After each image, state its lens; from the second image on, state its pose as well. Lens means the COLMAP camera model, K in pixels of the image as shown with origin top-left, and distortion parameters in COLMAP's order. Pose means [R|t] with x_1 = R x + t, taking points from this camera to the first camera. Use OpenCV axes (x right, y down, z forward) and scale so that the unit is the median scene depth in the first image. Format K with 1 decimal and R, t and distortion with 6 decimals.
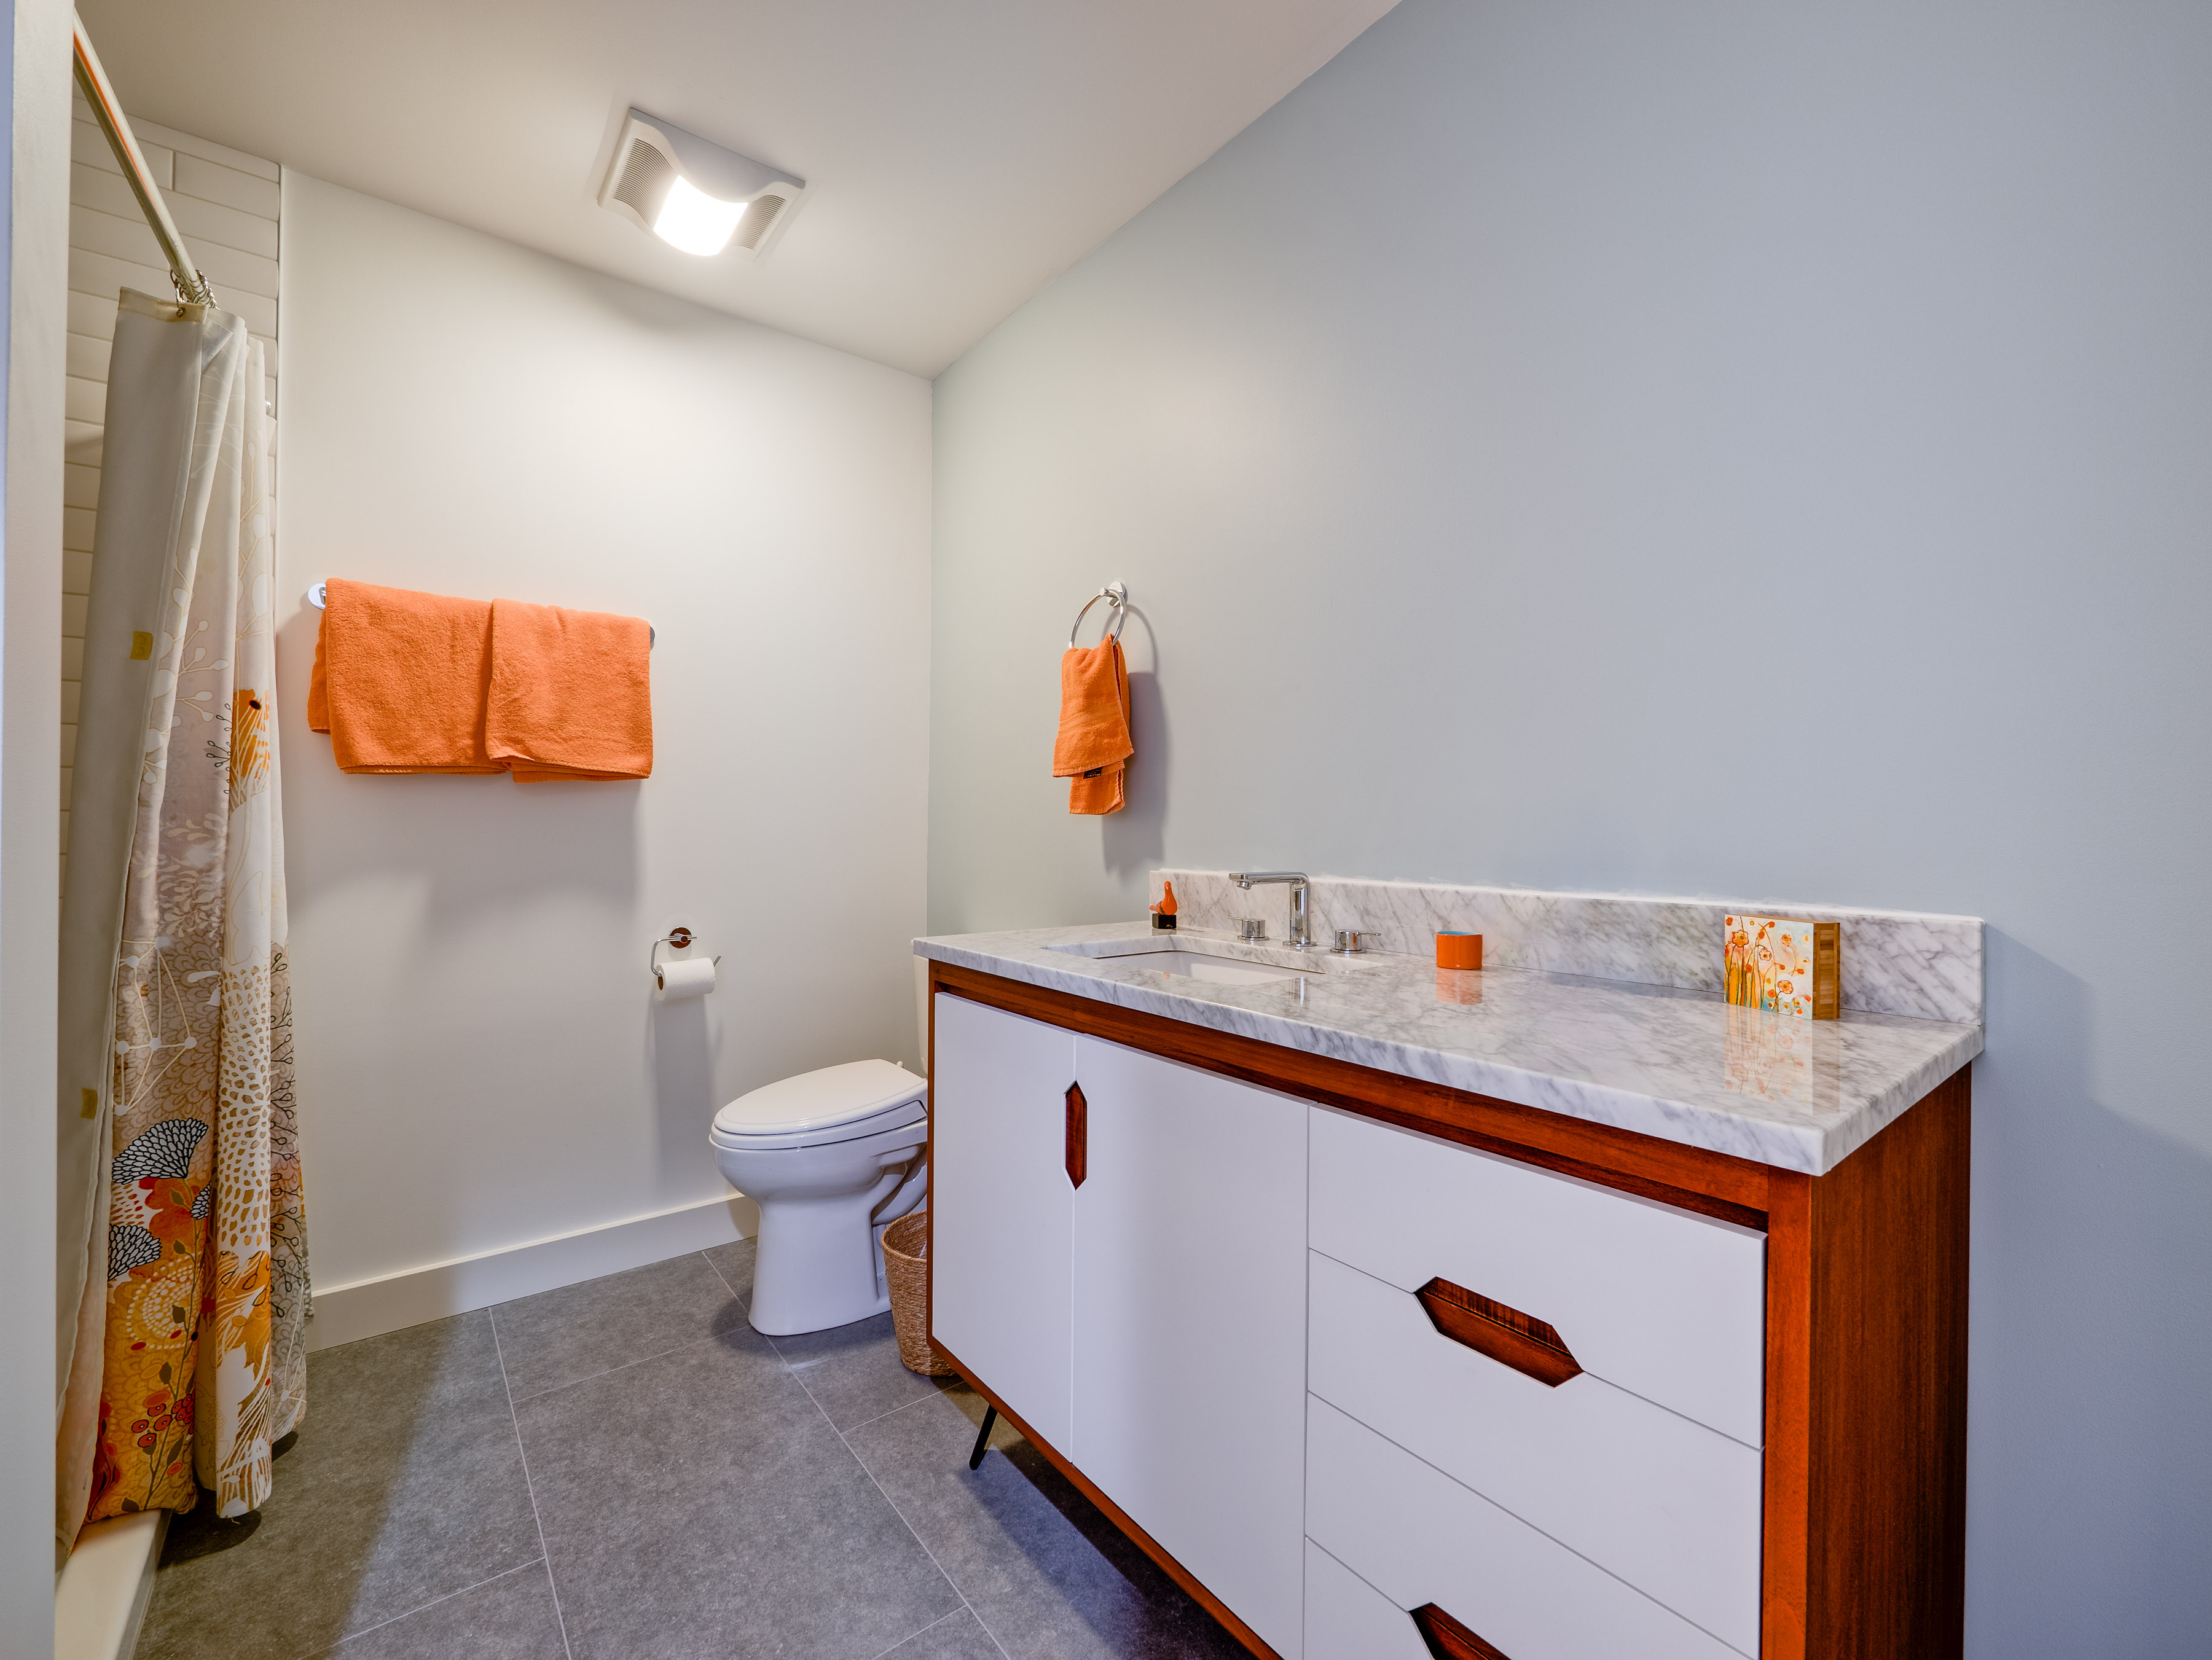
lens RADIAL K [[913.1, 0, 1107.0], [0, 913.1, 819.9], [0, 0, 1]] dist [-0.008197, 0.001213]
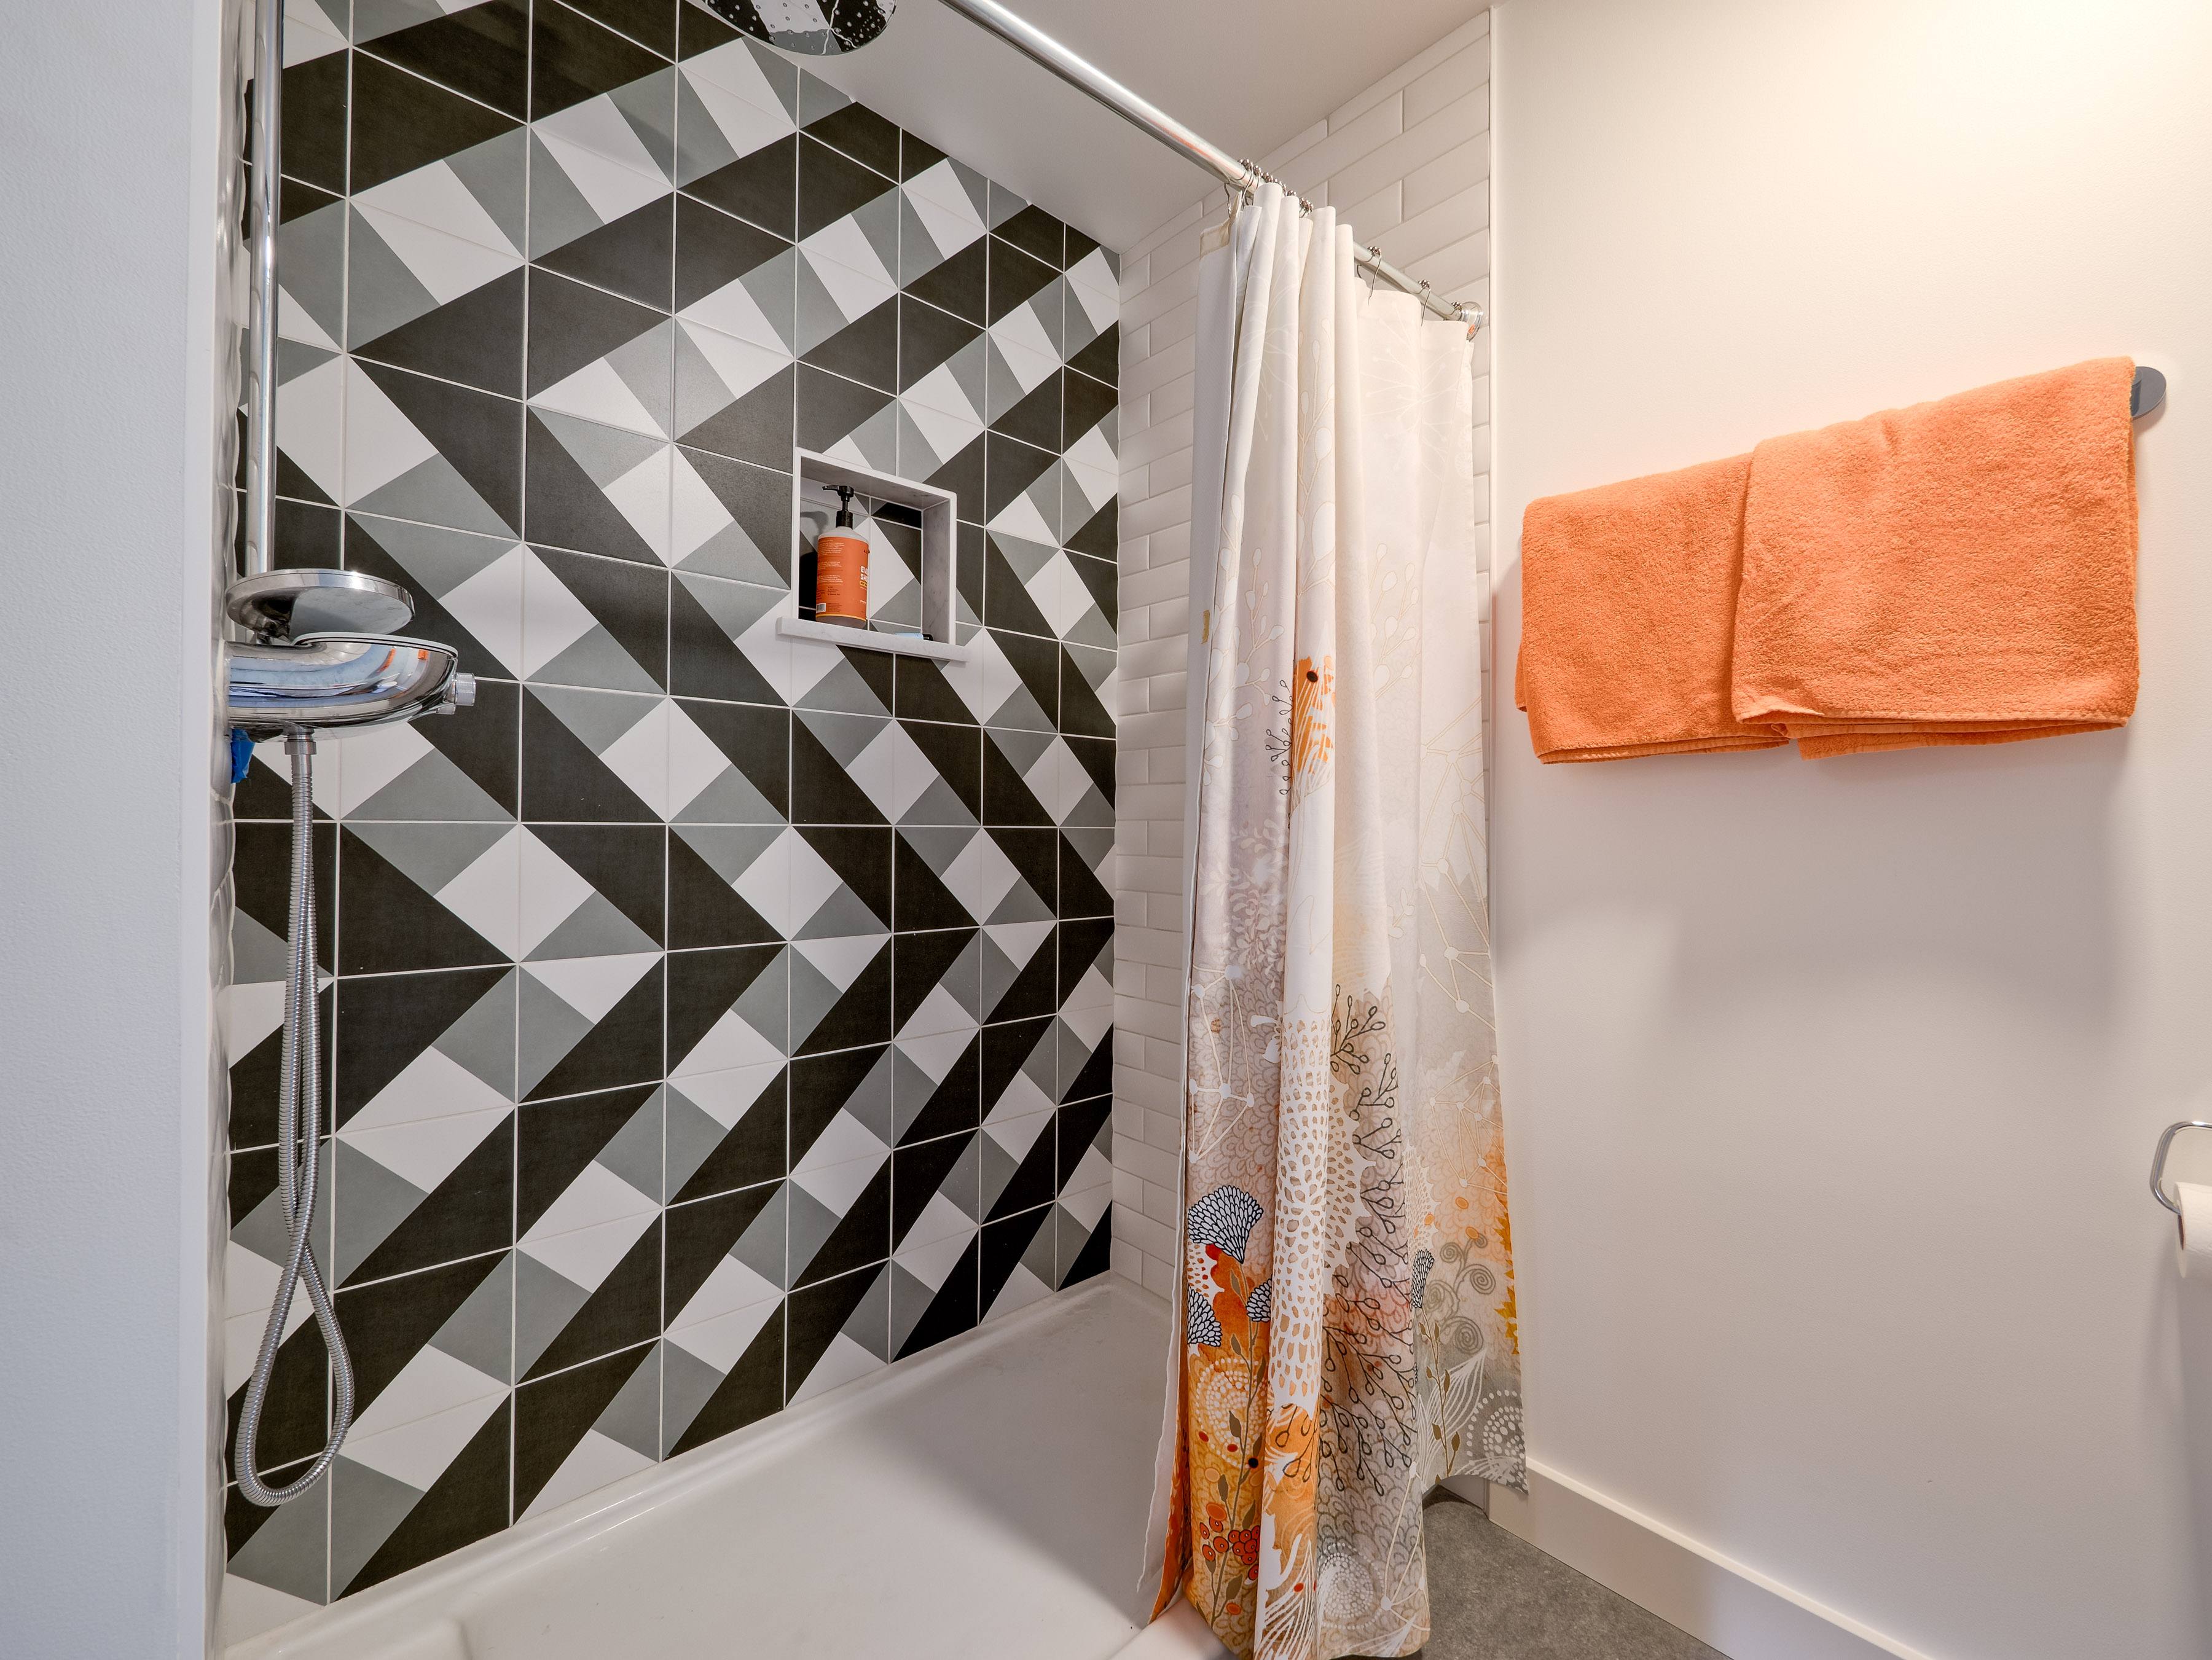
lens RADIAL K [[913.1, 0, 1106.9], [0, 913.1, 823.4], [0, 0, 1]] dist [-0.008197, 0.001213]
pose [[0.061270, -0.012448, -0.998044, -0.188338], [-0.000738, 0.999921, -0.012516, 0.006236], [0.998121, 0.001504, 0.061256, 0.796989]]
